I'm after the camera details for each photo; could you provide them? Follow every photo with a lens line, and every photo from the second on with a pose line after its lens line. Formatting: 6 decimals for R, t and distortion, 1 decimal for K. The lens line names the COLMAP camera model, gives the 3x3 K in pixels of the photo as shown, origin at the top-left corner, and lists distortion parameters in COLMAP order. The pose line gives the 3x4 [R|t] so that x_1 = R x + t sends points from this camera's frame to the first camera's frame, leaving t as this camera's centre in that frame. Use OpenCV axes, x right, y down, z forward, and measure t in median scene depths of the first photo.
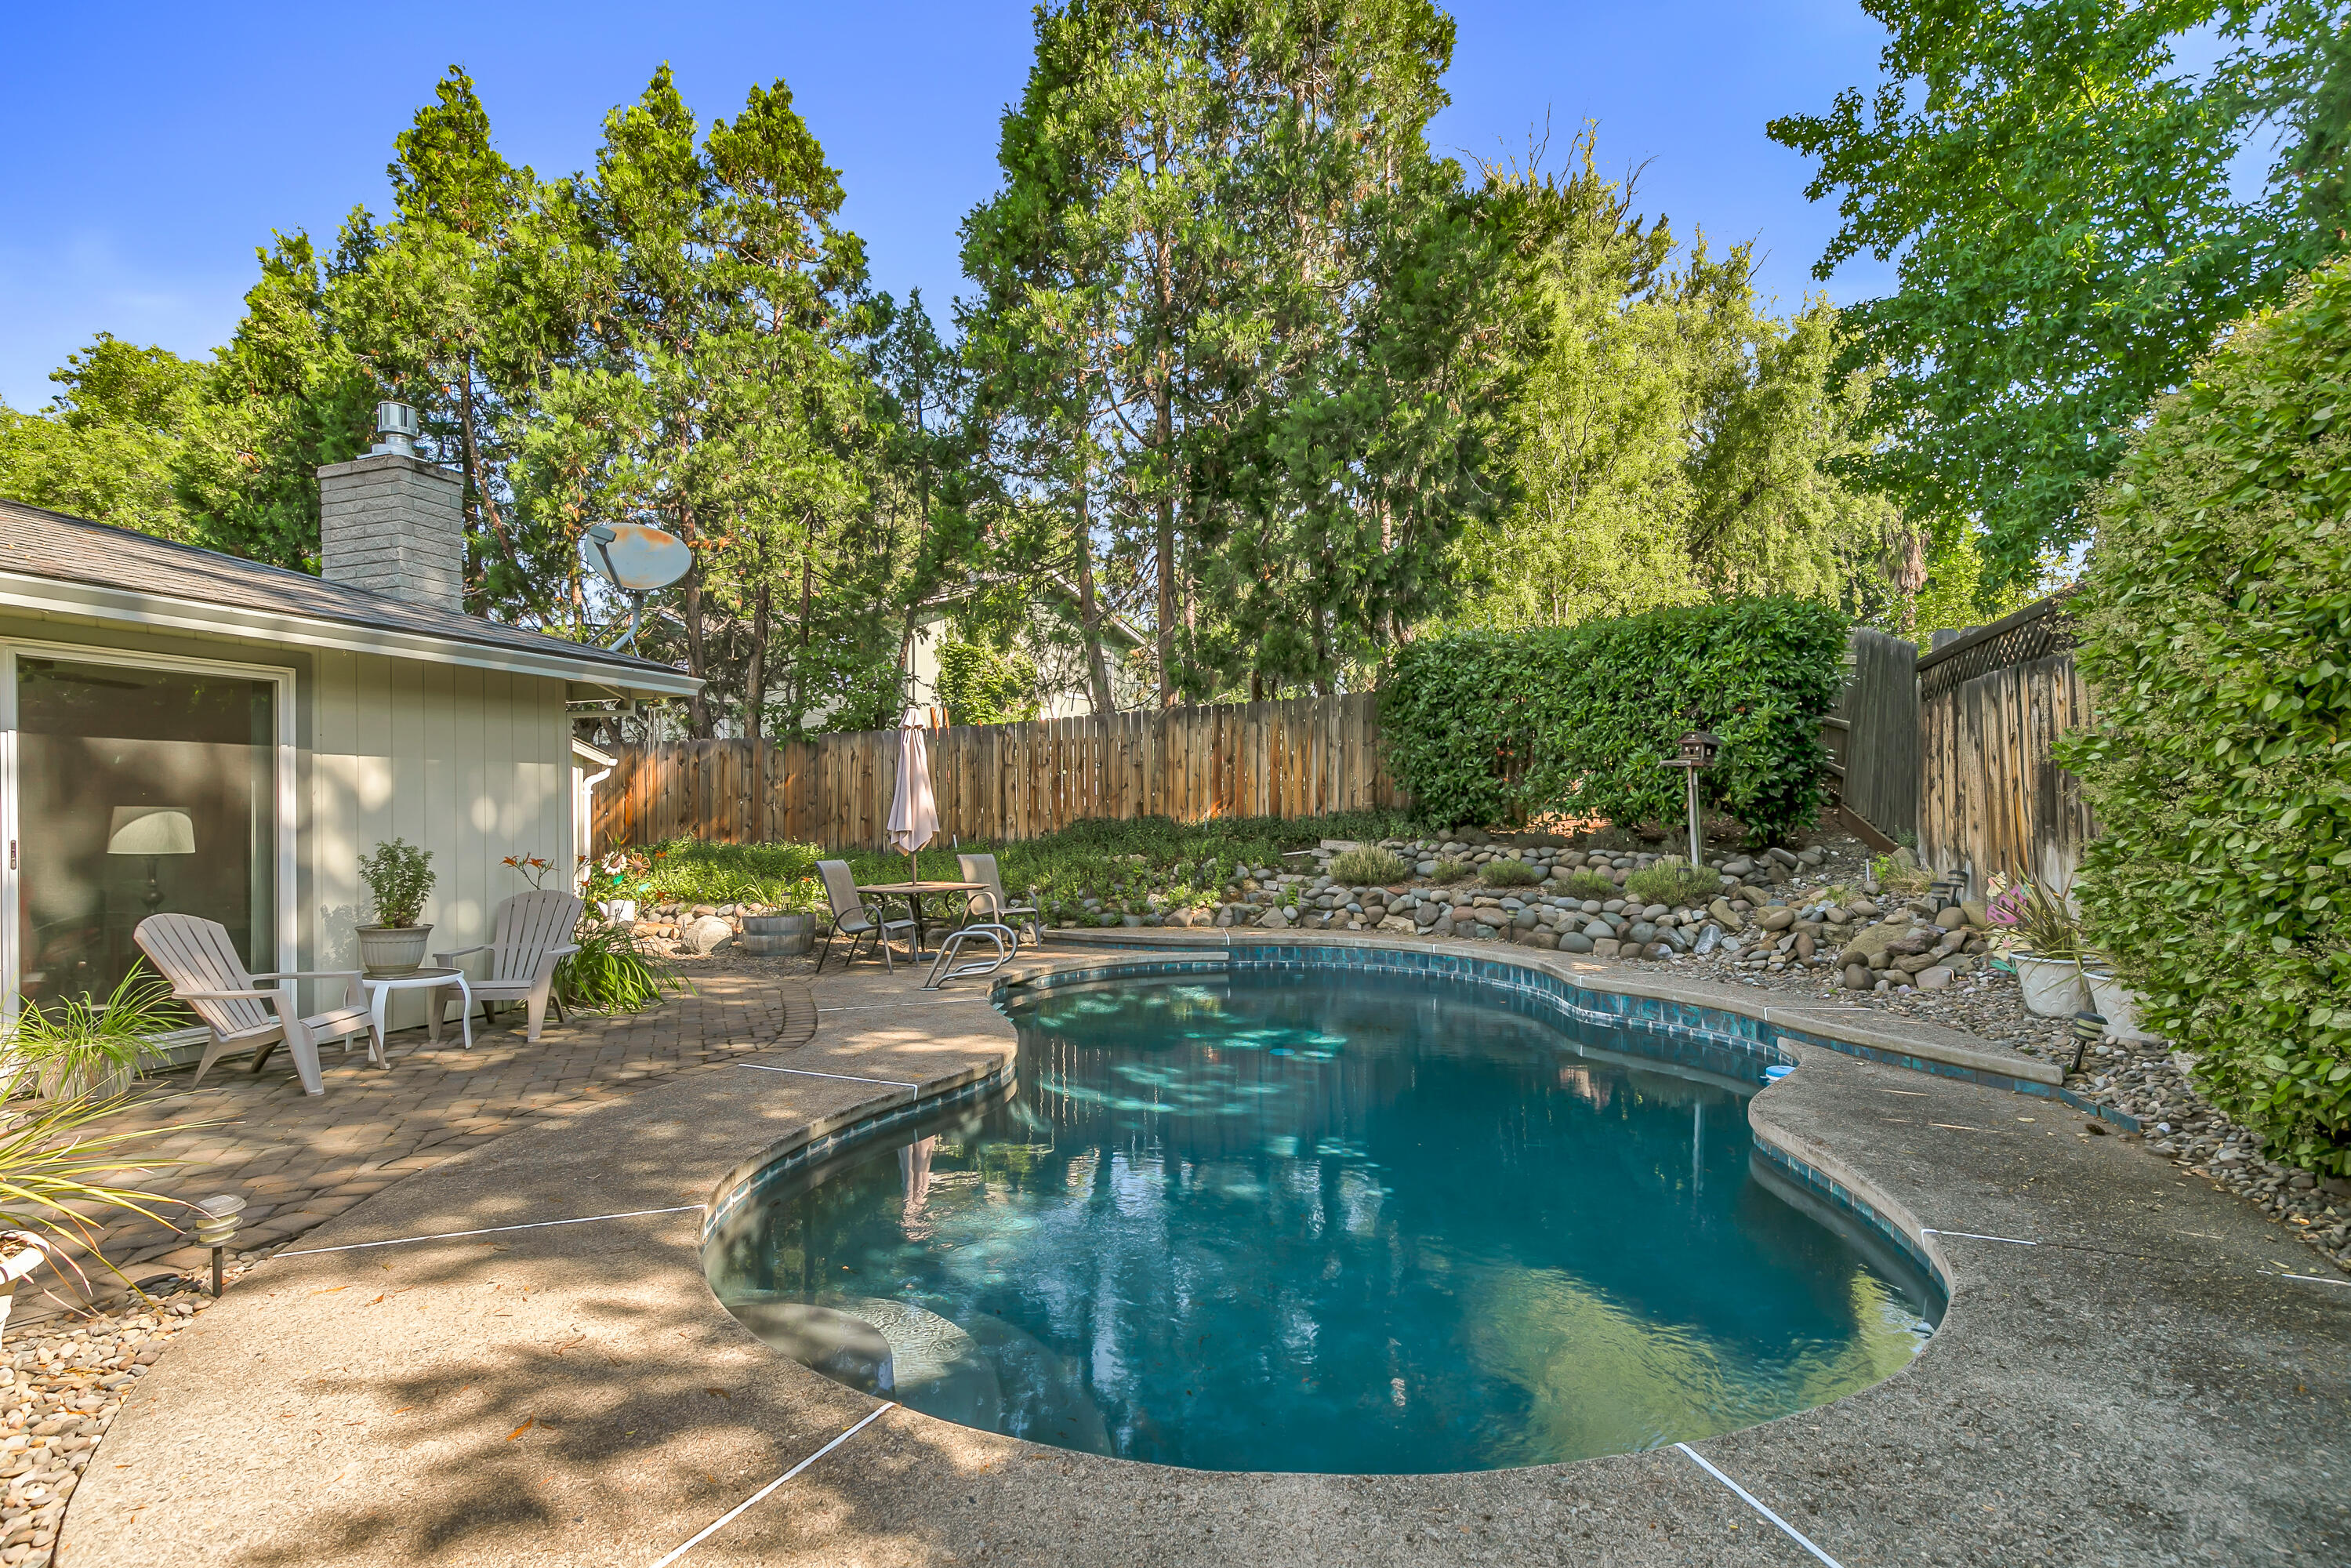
lens RADIAL K [[1085.4, 0, 1177.0], [0, 1085.4, 804.5], [0, 0, 1]] dist [0.005106, 0.000484]
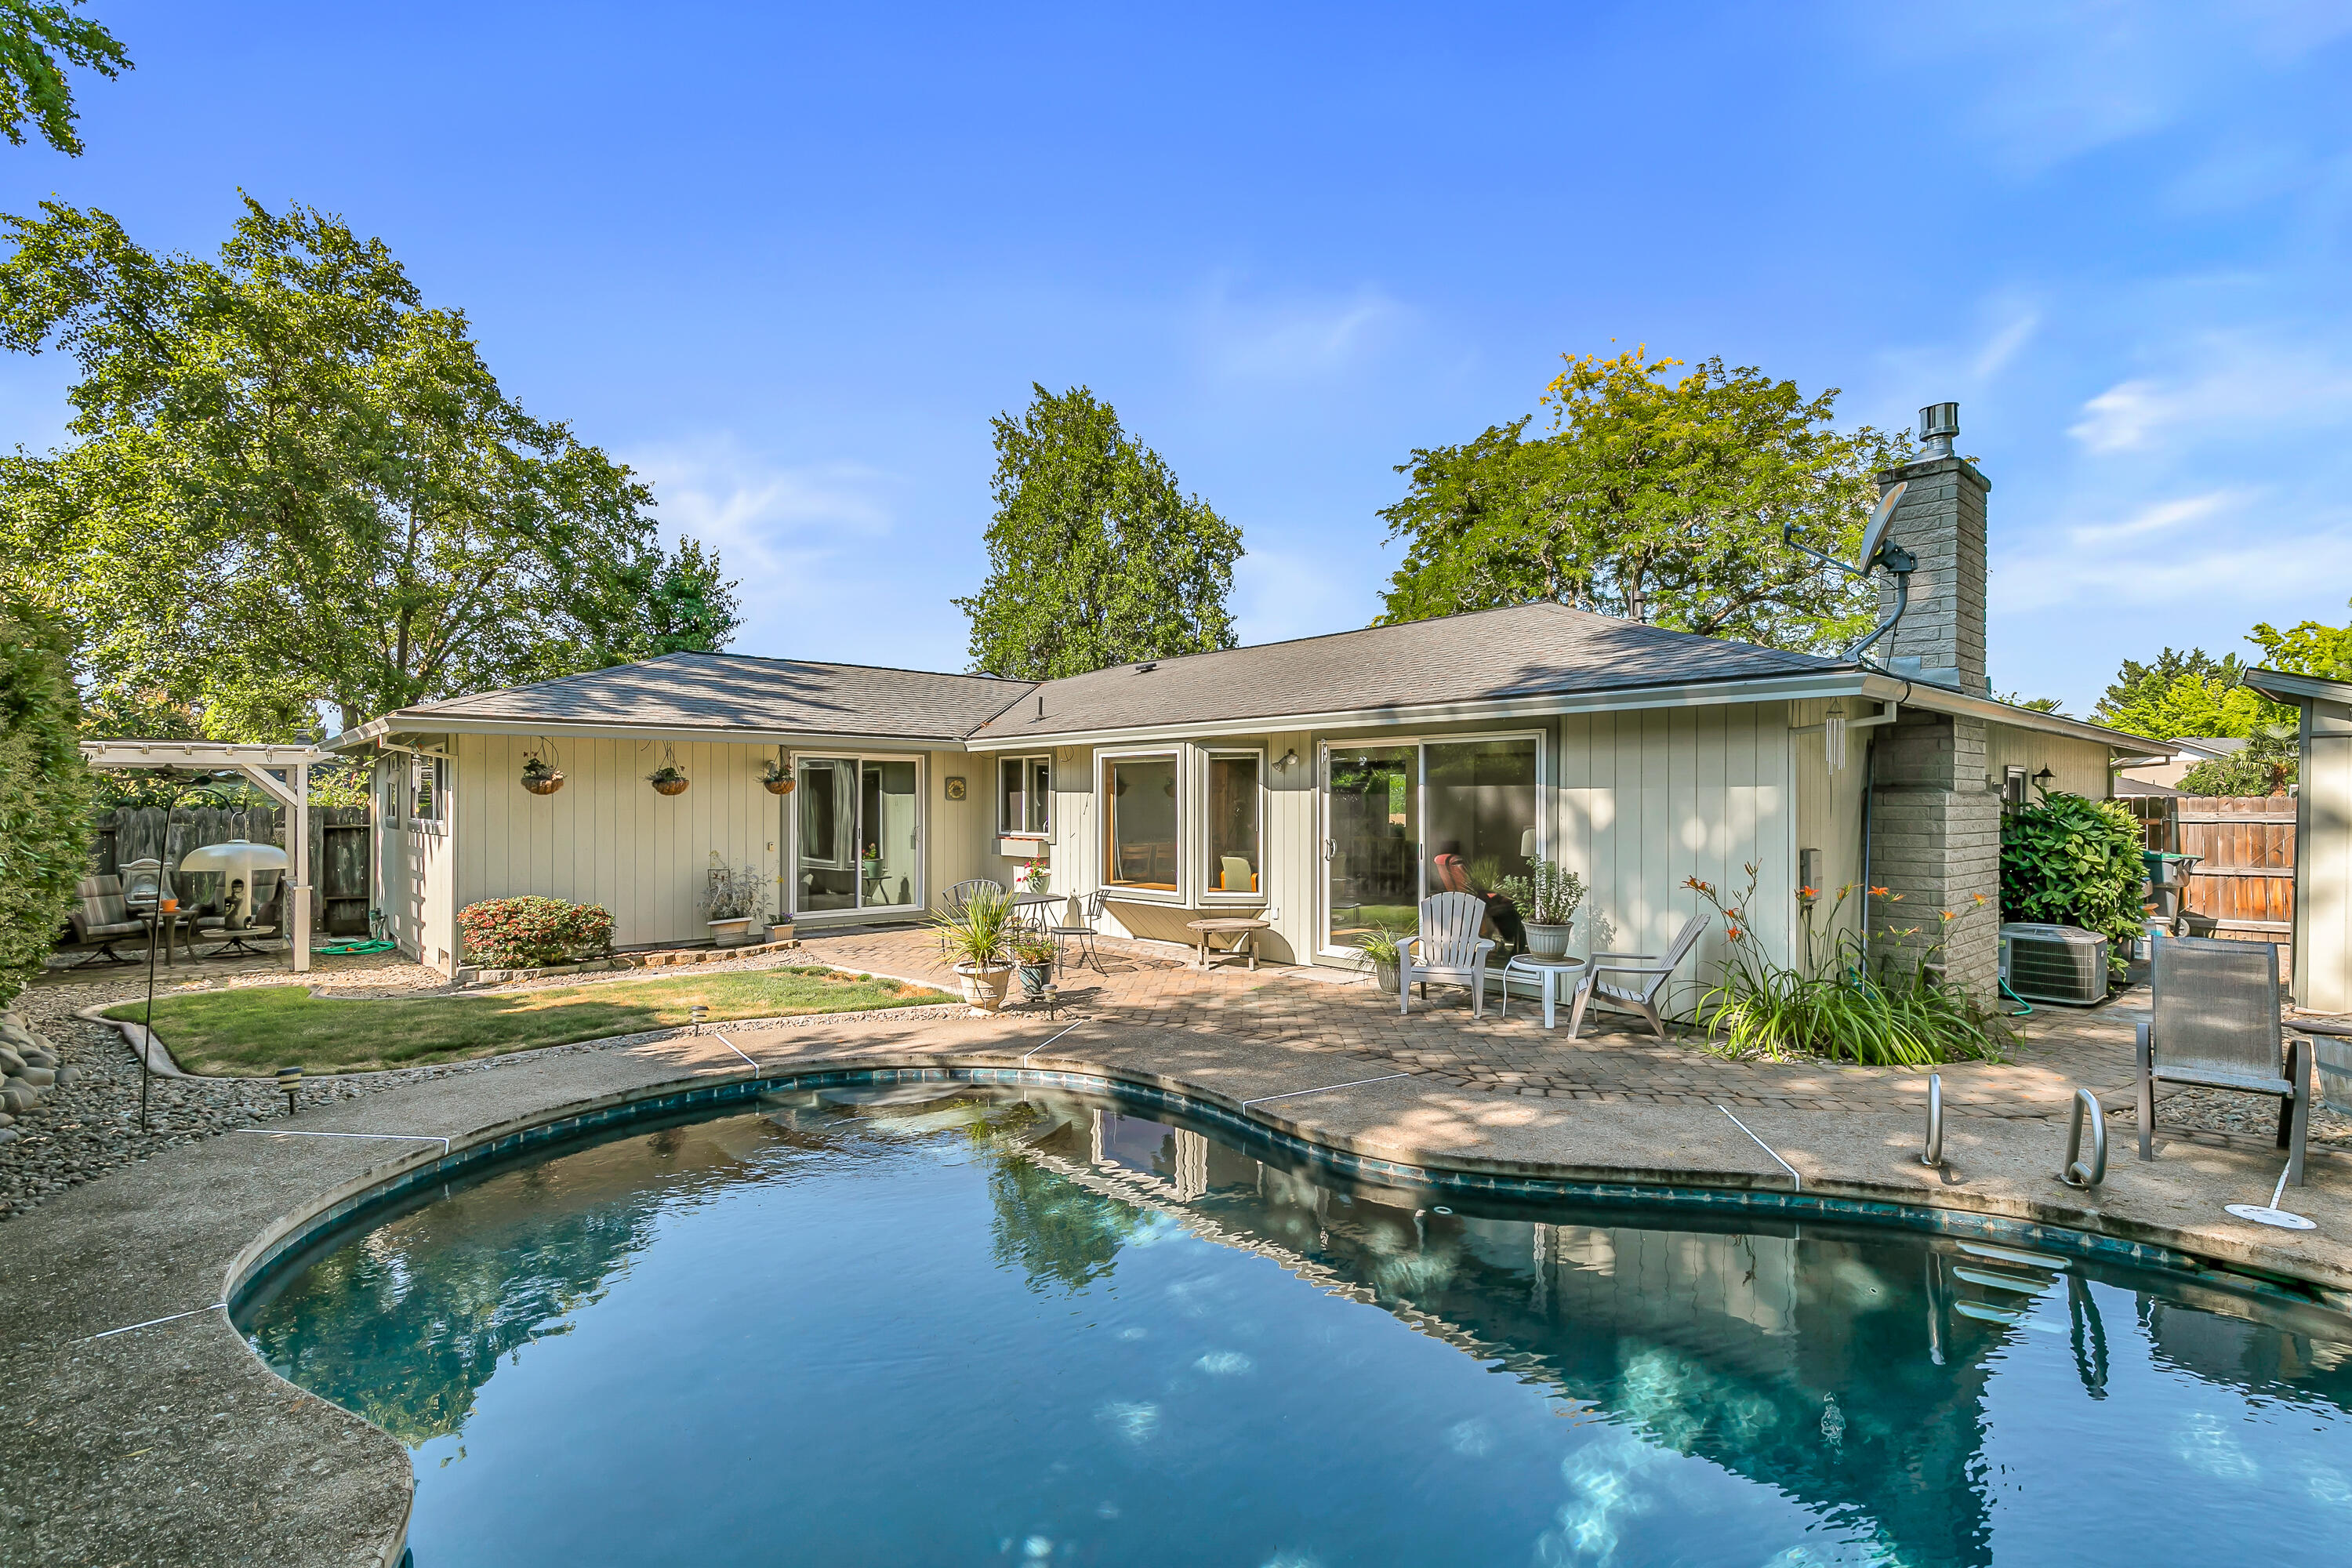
lens RADIAL K [[1061.3, 0, 1191.7], [0, 1061.3, 784.1], [0, 0, 1]] dist [0.008136, -0.000704]
pose [[-0.456868, 0.001151, -0.889534, 0.641083], [0.007789, 0.999966, -0.002707, -0.054465], [0.889500, -0.008166, -0.456861, 1.252857]]
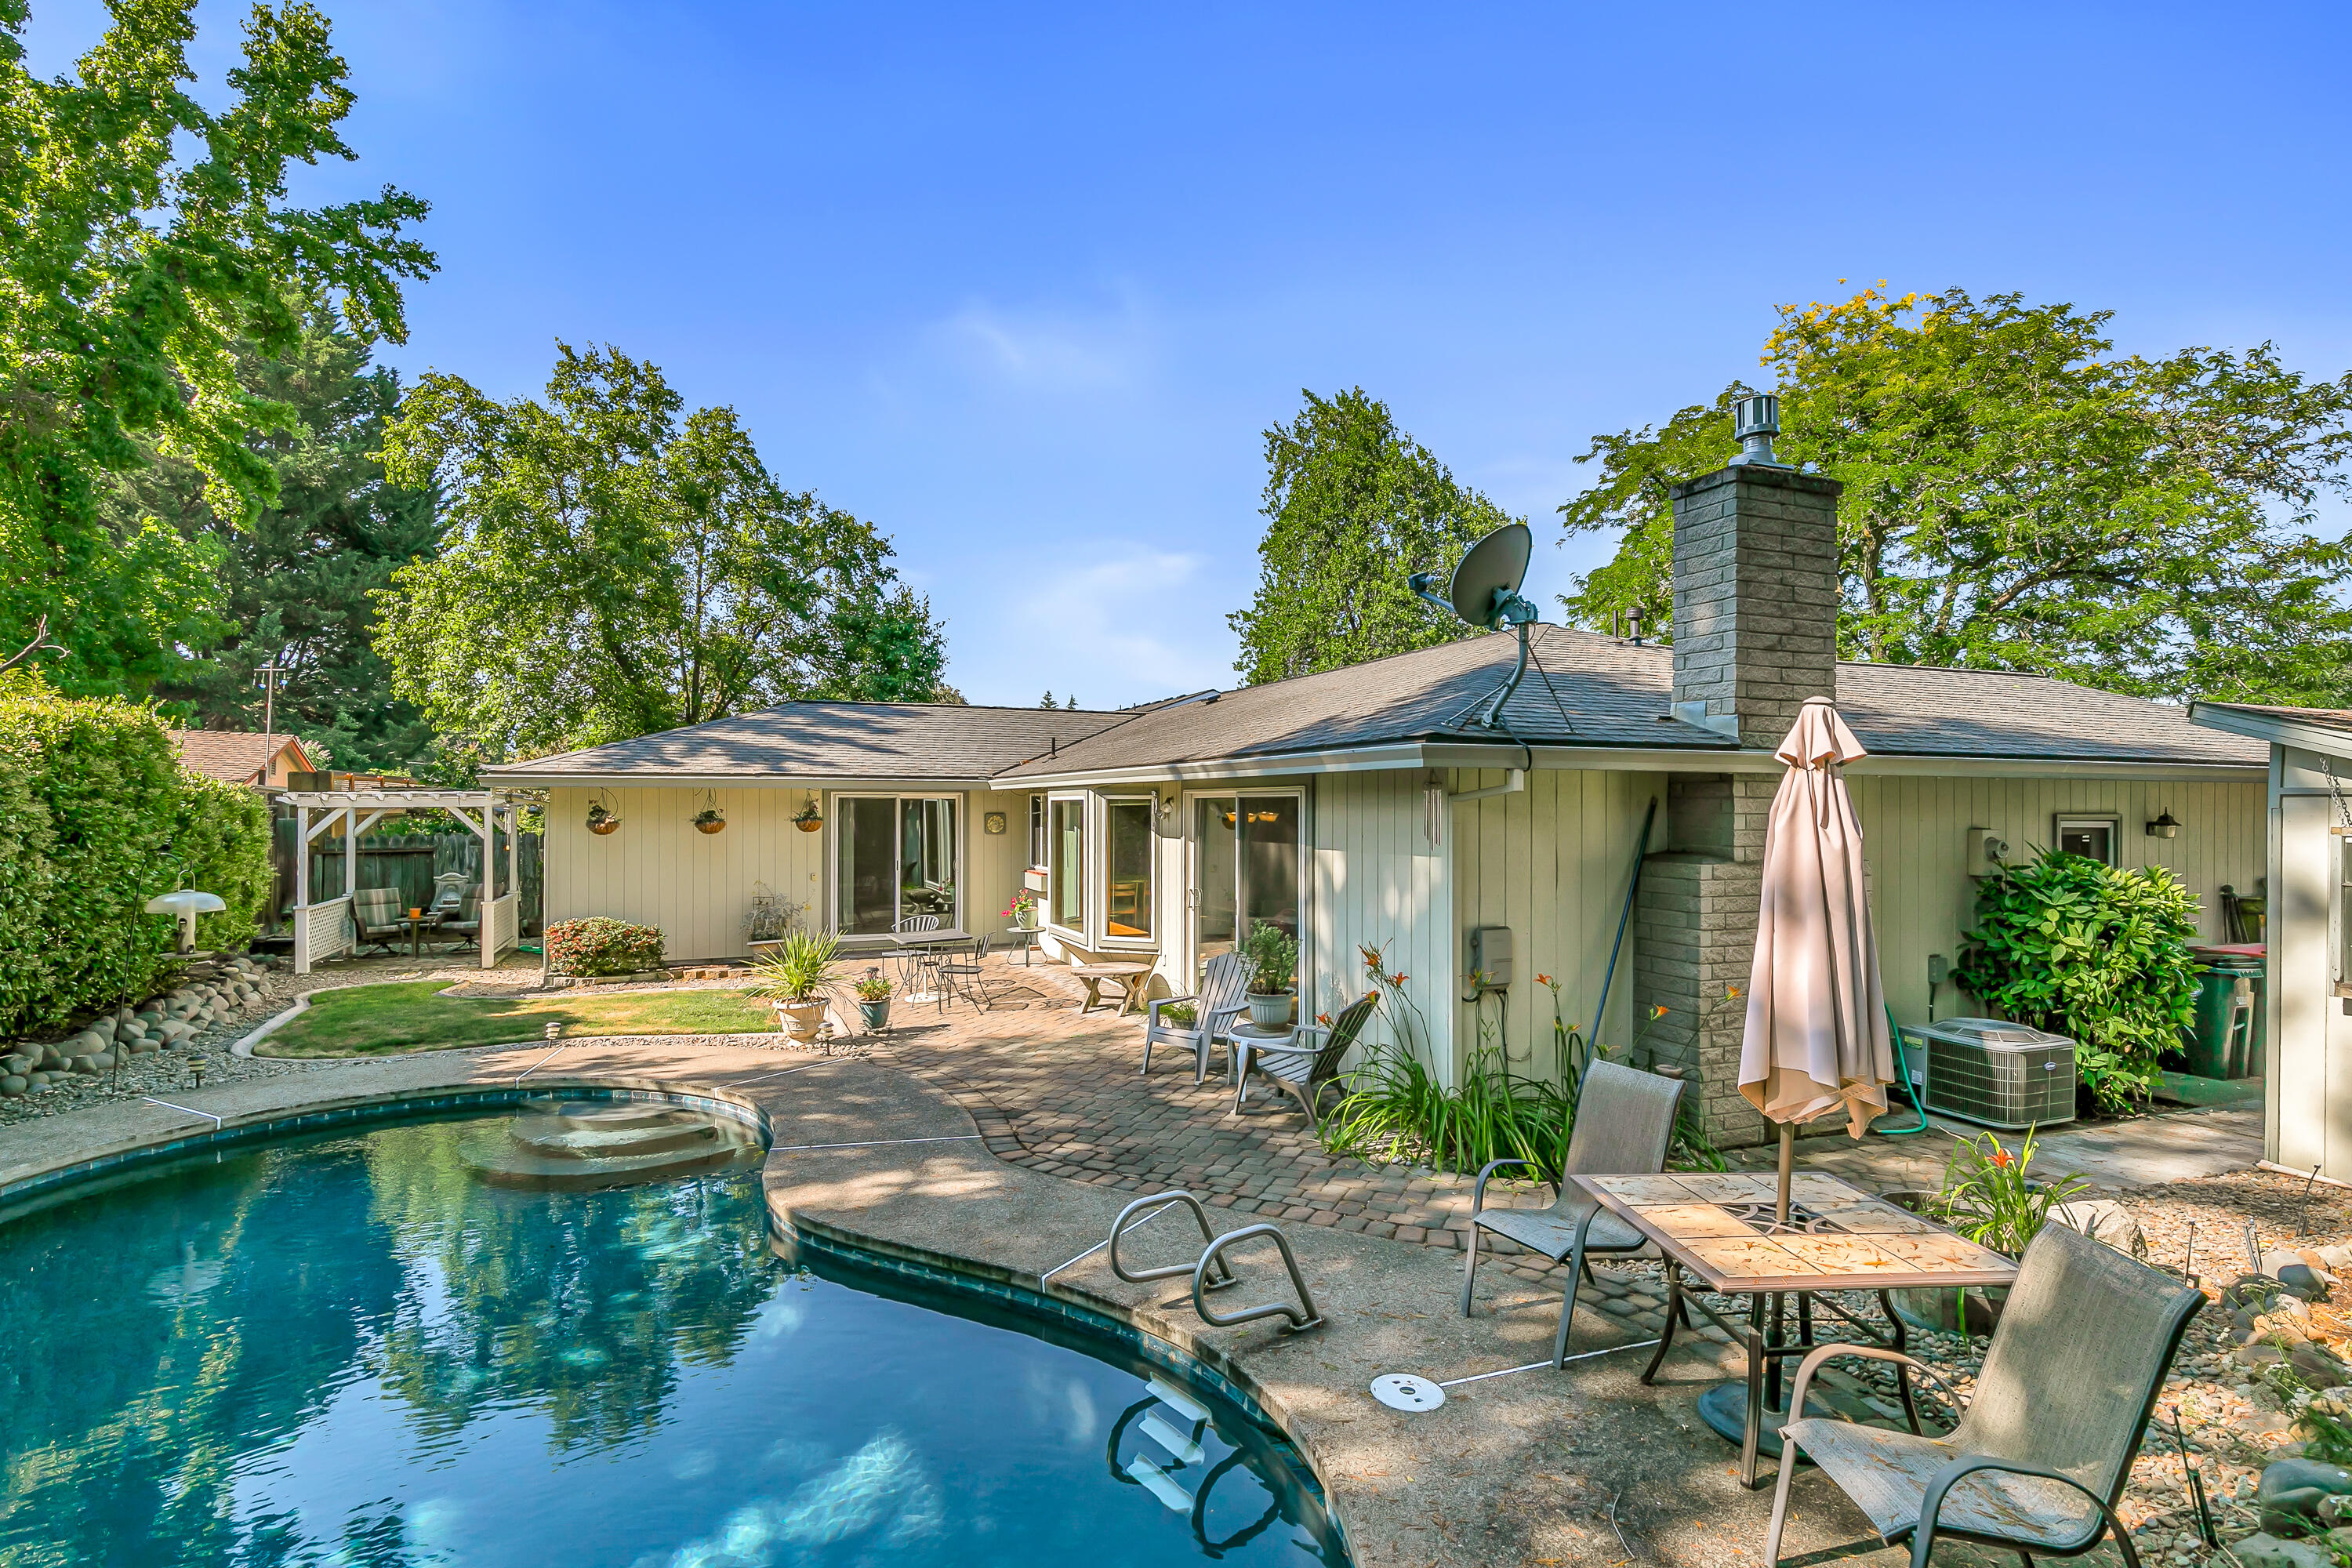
lens RADIAL K [[1086.8, 0, 1164.4], [0, 1086.8, 787.2], [0, 0, 1]] dist [0.009326, 0.000327]
pose [[-0.718067, 0.000286, -0.695974, 0.257747], [0.010522, 0.999890, -0.010445, -0.113775], [0.695895, -0.014823, -0.717991, 1.894513]]
